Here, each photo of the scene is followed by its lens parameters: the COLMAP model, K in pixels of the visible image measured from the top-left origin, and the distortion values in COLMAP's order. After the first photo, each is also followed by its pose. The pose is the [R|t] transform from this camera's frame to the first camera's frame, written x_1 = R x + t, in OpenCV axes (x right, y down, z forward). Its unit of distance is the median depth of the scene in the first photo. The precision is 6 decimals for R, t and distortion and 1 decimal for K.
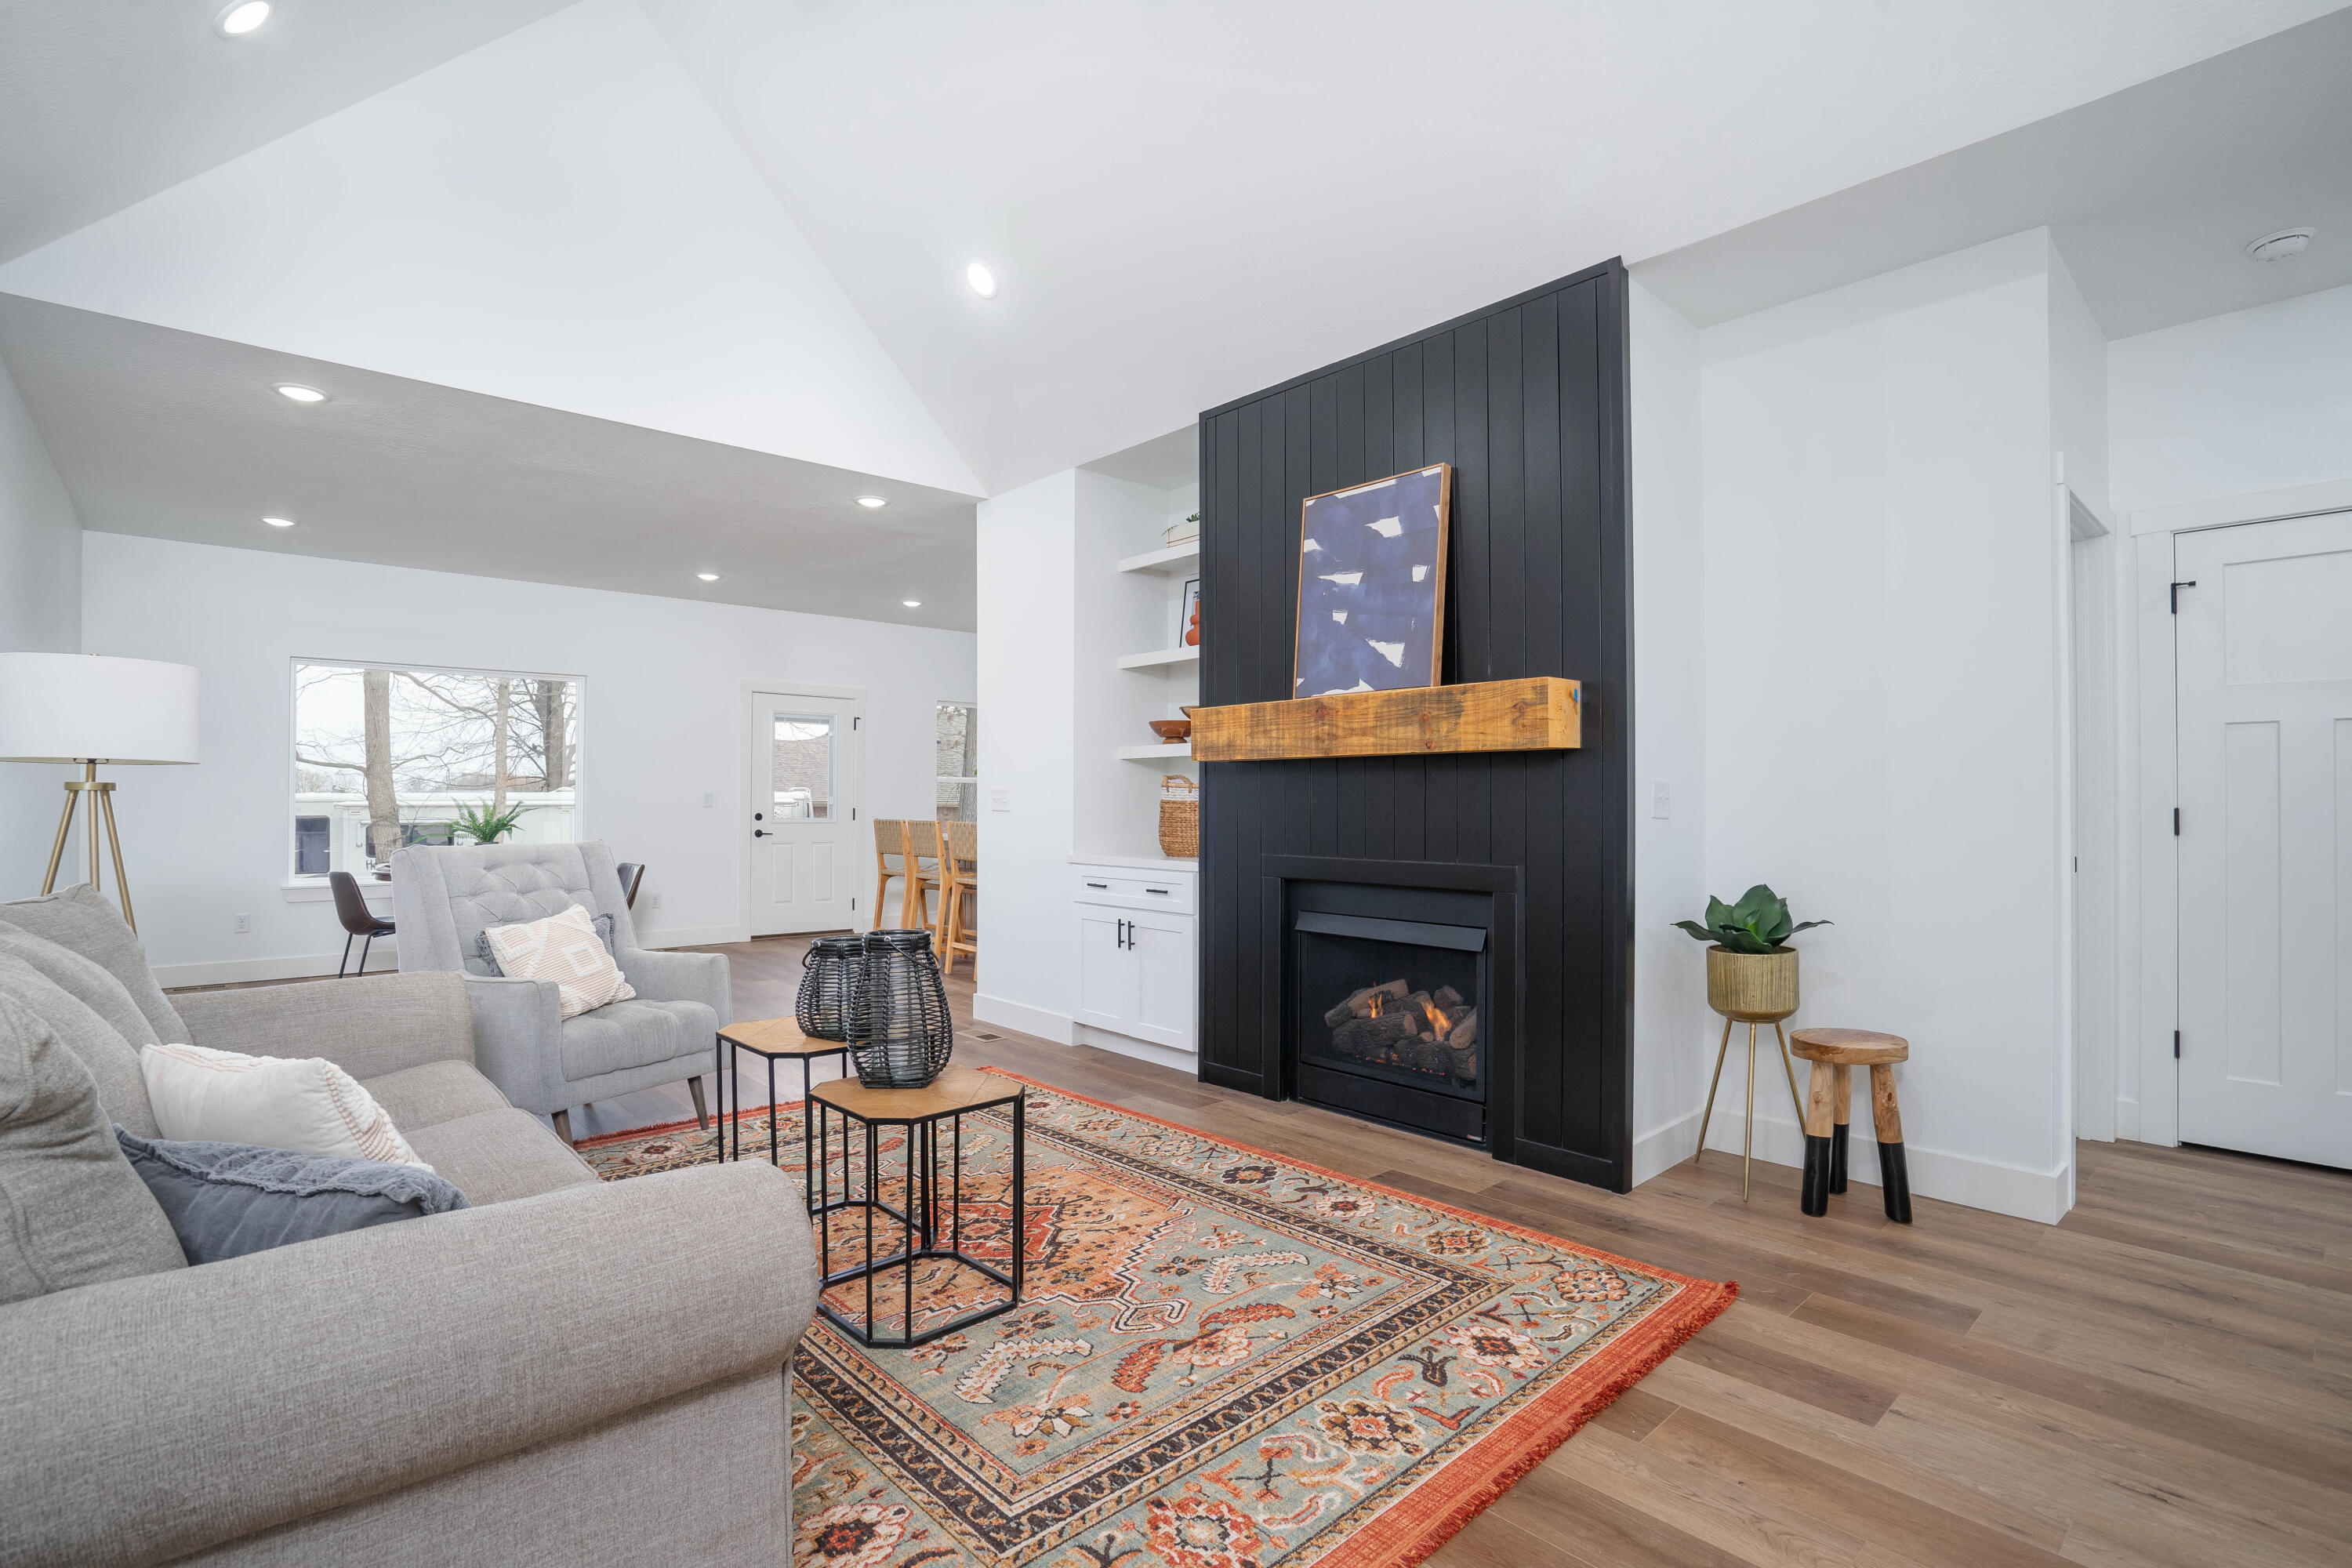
lens RADIAL K [[1098.1, 0, 1164.1], [0, 1098.1, 787.8], [0, 0, 1]] dist [-0.053764, 0.018922]
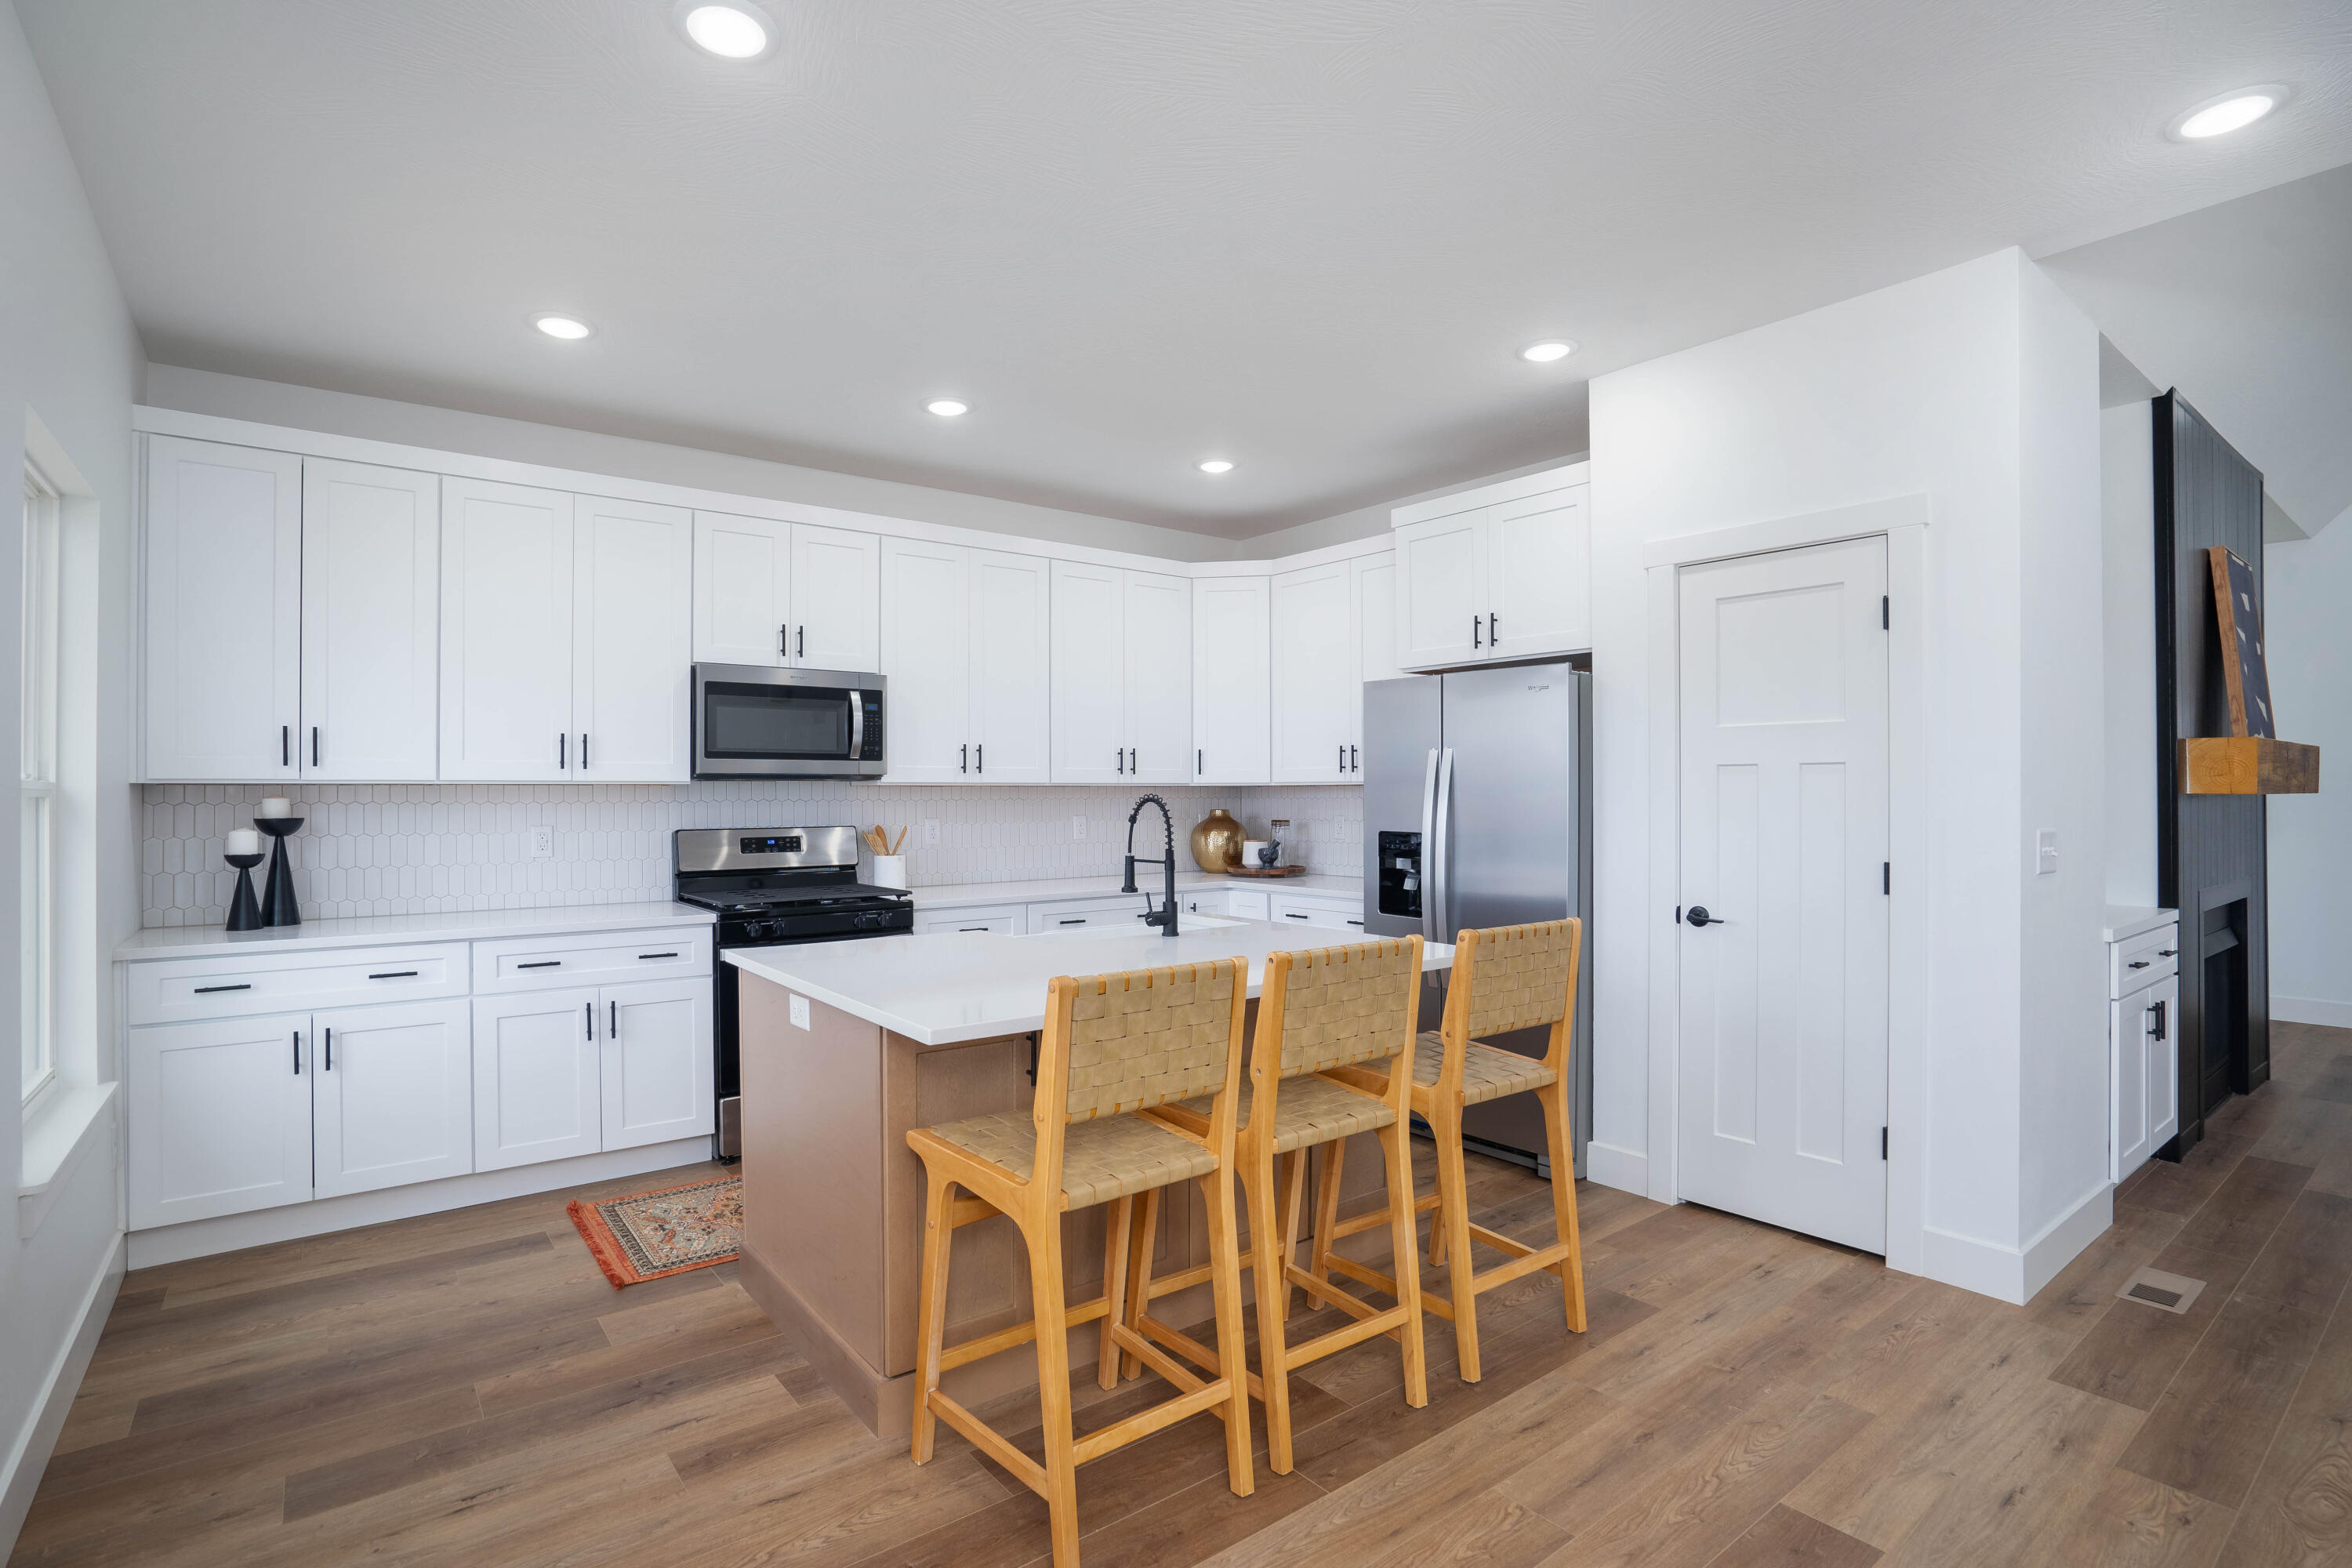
lens RADIAL K [[1098.1, 0, 1149.2], [0, 1098.1, 799.8], [0, 0, 1]] dist [-0.053764, 0.018922]
pose [[0.076885, -0.006906, 0.997016, -1.124556], [-0.008097, 0.999939, 0.007551, -0.023898], [-0.997007, -0.008653, 0.076824, 2.269717]]
